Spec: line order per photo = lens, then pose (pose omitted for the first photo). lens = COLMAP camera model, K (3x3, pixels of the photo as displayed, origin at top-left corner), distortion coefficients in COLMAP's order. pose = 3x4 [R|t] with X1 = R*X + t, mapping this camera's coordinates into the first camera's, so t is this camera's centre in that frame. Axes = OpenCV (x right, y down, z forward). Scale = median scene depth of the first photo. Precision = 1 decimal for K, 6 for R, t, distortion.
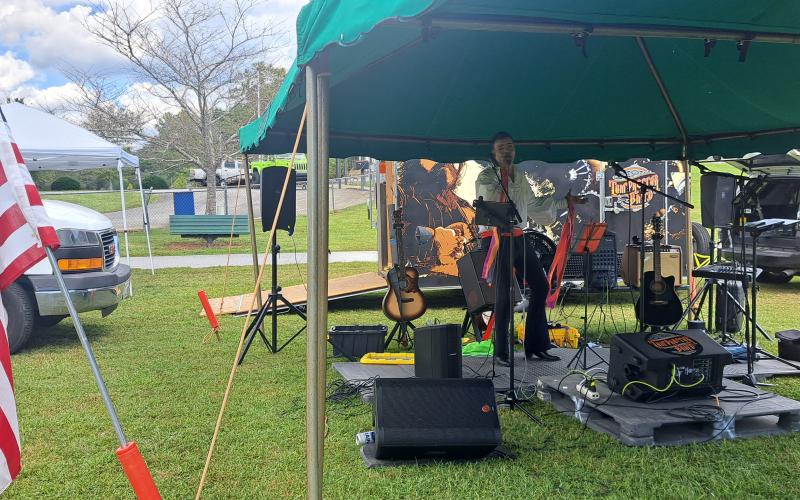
lens RADIAL K [[806.2, 0, 402.2], [0, 806.2, 237.9], [0, 0, 1]] dist [0.152879, -0.361401]
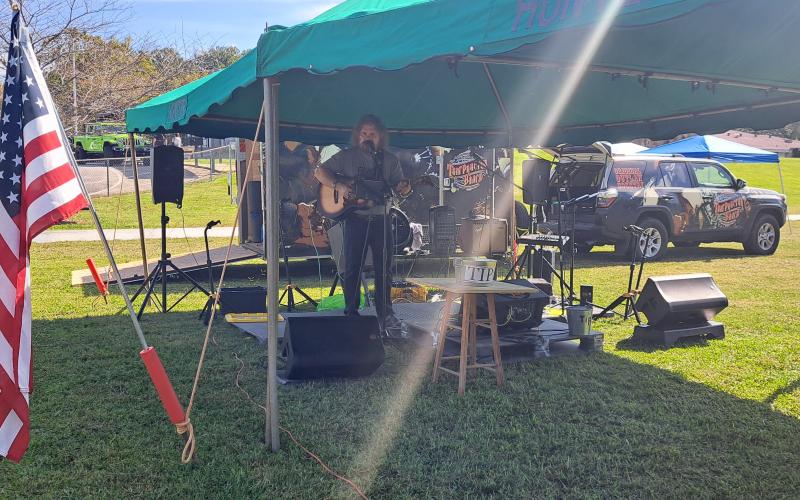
lens RADIAL K [[804.3, 0, 400.0], [0, 804.3, 250.0], [0, 0, 1]] dist [0.175099, -0.397111]
pose [[0.978165, -0.005396, 0.207760, -0.056335], [-0.002875, 0.999216, 0.039490, 0.007598], [-0.207810, -0.039225, 0.977382, -0.125542]]
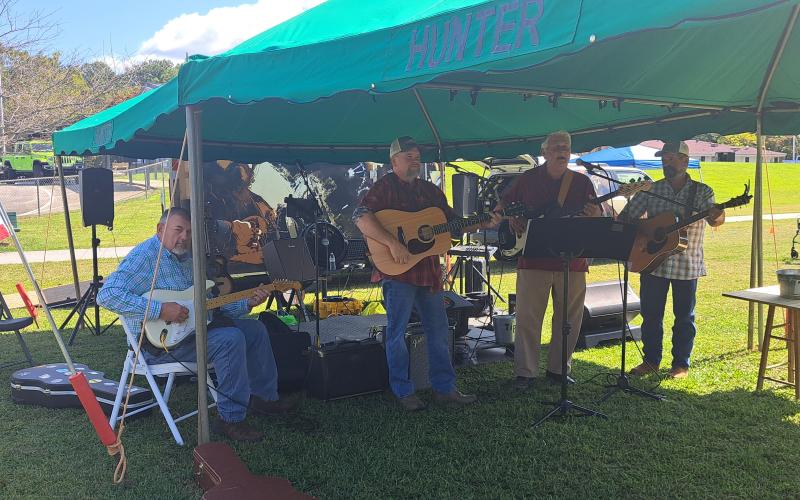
lens RADIAL K [[802.1, 0, 397.6], [0, 802.1, 258.6], [0, 0, 1]] dist [0.164723, -0.327832]
pose [[0.961335, -0.033255, 0.273367, -0.049833], [0.023802, 0.999001, 0.037822, 0.002899], [-0.274352, -0.029853, 0.961166, -0.146428]]
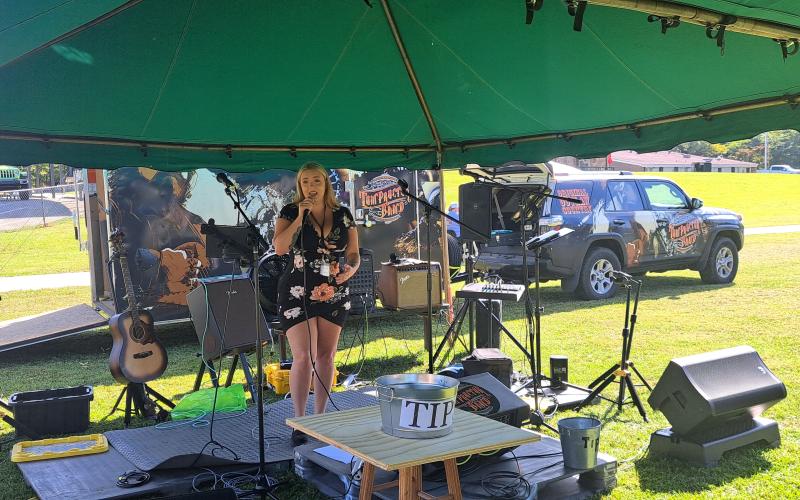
lens RADIAL K [[802.1, 0, 397.6], [0, 802.1, 258.6], [0, 0, 1]] dist [0.164723, -0.327832]
pose [[0.951291, -0.038645, 0.305863, 0.017843], [0.033107, 0.999181, 0.023274, -0.015668], [-0.306512, -0.012015, 0.951791, 0.139069]]
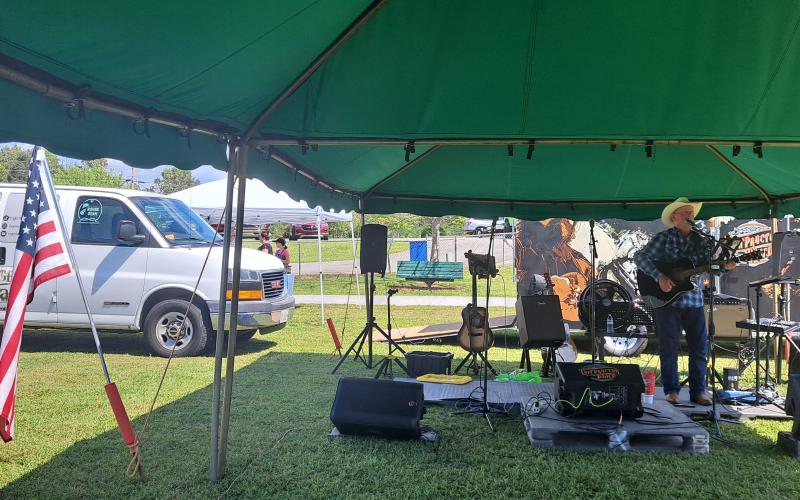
lens RADIAL K [[802.1, 0, 397.6], [0, 802.1, 258.6], [0, 0, 1]] dist [0.164723, -0.327832]
pose [[0.935680, 0.020944, -0.352229, 0.253631], [-0.032808, 0.999076, -0.027748, 0.001104], [0.351322, 0.037519, 0.935503, -0.137219]]
